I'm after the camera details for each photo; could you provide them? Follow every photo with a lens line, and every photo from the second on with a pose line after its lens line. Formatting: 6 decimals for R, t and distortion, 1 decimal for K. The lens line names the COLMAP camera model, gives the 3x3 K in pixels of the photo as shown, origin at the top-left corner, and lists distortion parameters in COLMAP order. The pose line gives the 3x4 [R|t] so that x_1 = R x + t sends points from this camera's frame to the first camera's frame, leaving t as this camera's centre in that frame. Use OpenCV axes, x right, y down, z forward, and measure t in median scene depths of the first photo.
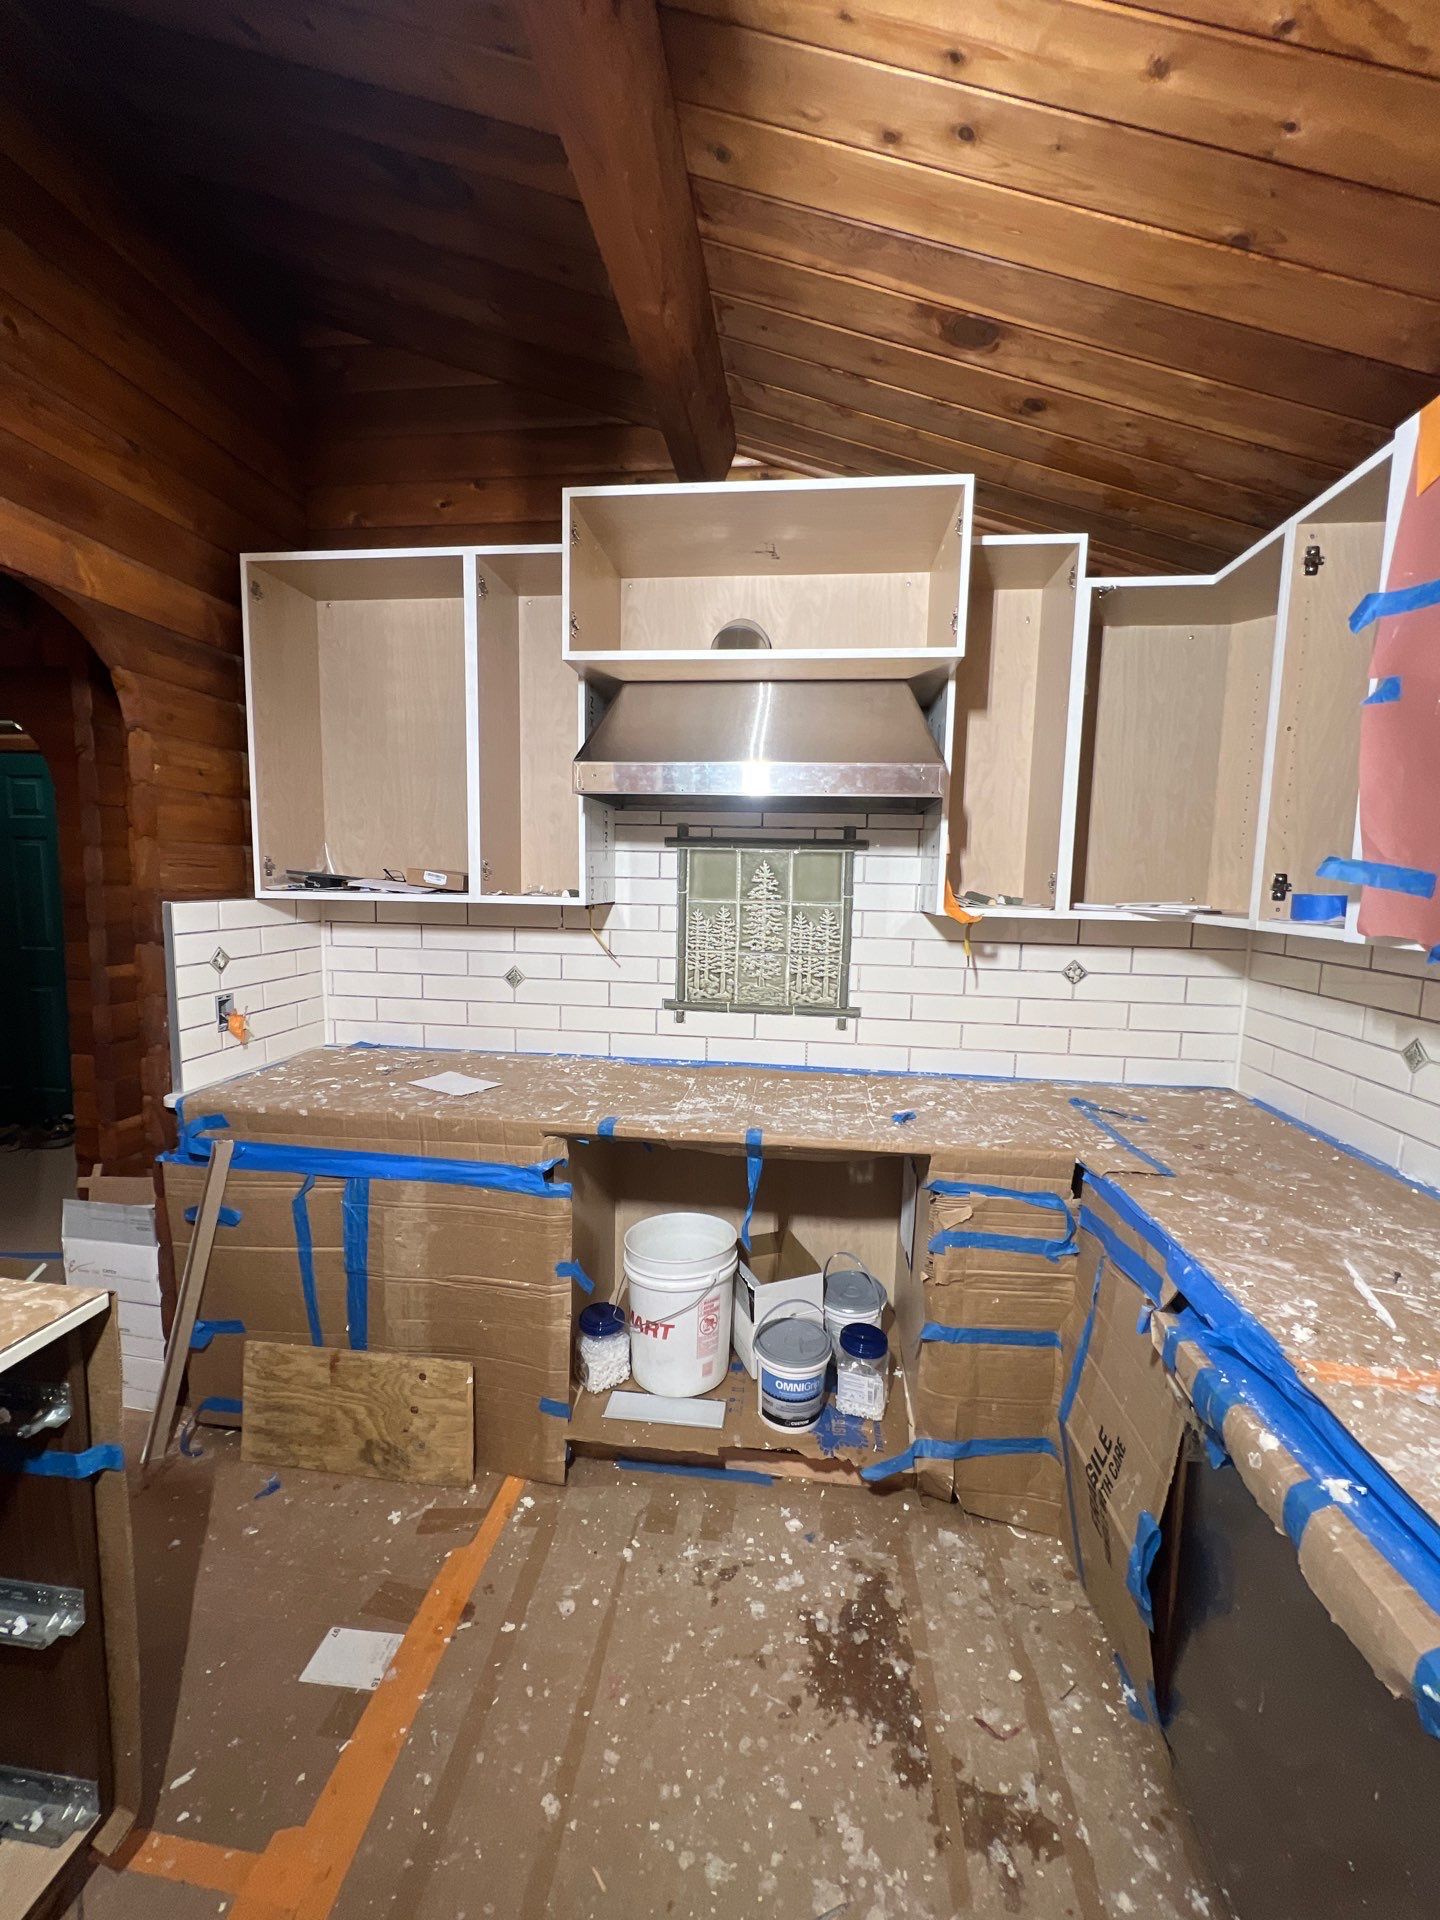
lens RADIAL K [[776.9, 0, 717.6], [0, 776.9, 957.3], [0, 0, 1]] dist [-0.003026, 0.000538]
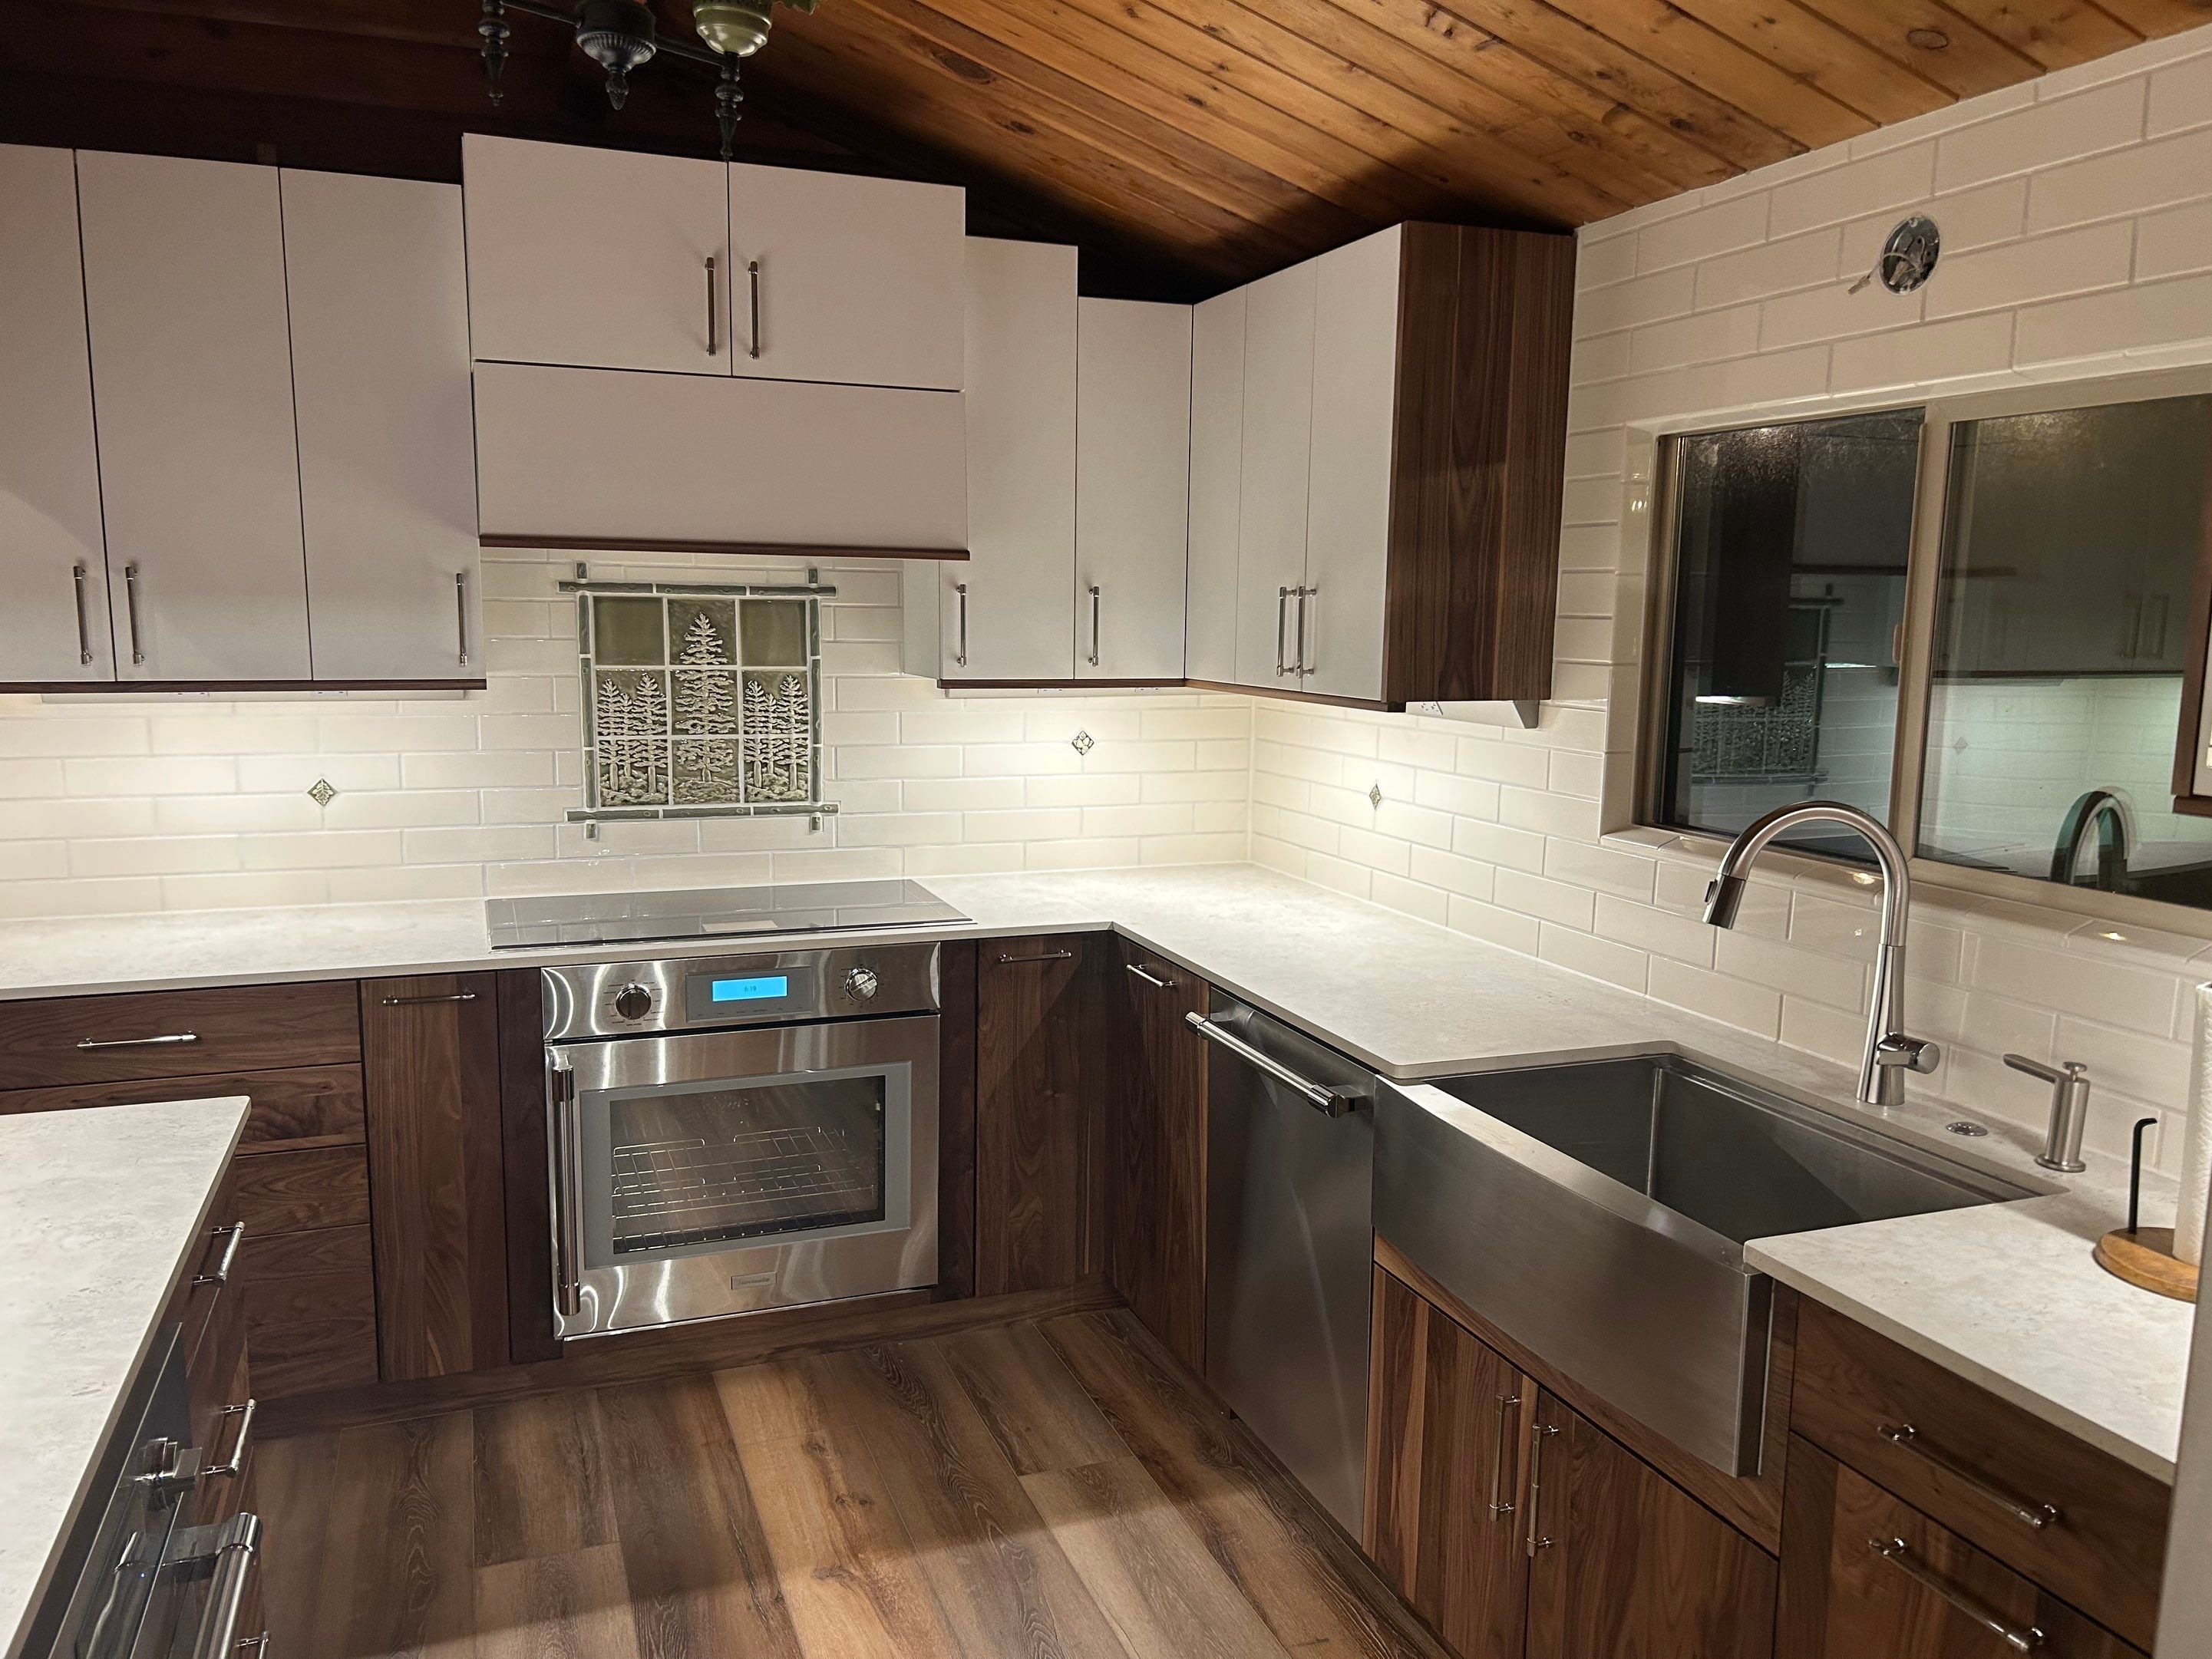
lens RADIAL K [[1644.0, 0, 1103.6], [0, 1644.0, 863.0], [0, 0, 1]] dist [0.001177, 0.004603]
pose [[0.889288, -0.083053, 0.449742, -0.323703], [0.054196, 0.995581, 0.076689, 0.014809], [-0.454124, -0.043825, 0.889860, -0.583278]]
